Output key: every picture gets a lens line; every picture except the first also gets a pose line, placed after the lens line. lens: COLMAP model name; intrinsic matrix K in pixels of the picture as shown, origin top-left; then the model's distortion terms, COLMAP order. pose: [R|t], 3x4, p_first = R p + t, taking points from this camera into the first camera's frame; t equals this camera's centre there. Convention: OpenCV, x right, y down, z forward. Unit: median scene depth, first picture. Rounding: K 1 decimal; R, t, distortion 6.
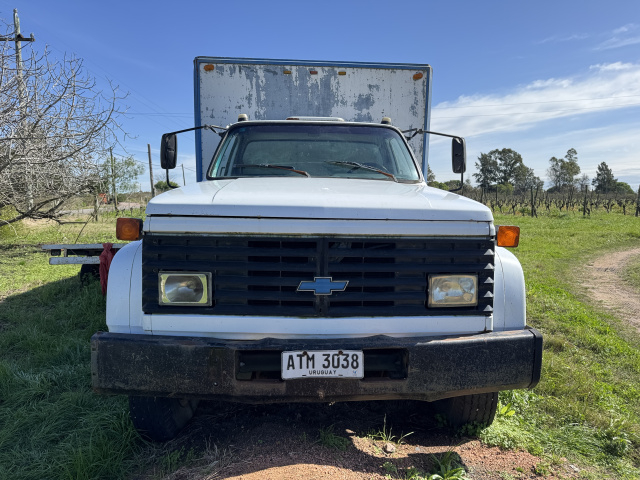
lens RADIAL K [[447.3, 0, 320.0], [0, 447.3, 240.0], [0, 0, 1]] dist [0.156024, -0.355890]
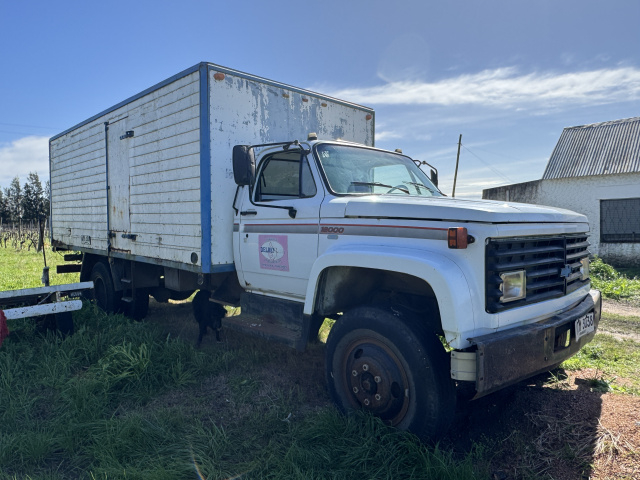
lens RADIAL K [[447.7, 0, 320.0], [0, 447.7, 240.0], [0, 0, 1]] dist [-0.022475, -0.002241]
pose [[0.744301, -0.043391, 0.666433, -0.695555], [0.089538, 0.995361, -0.035193, -0.005451], [-0.661815, 0.085866, 0.744734, 0.231924]]
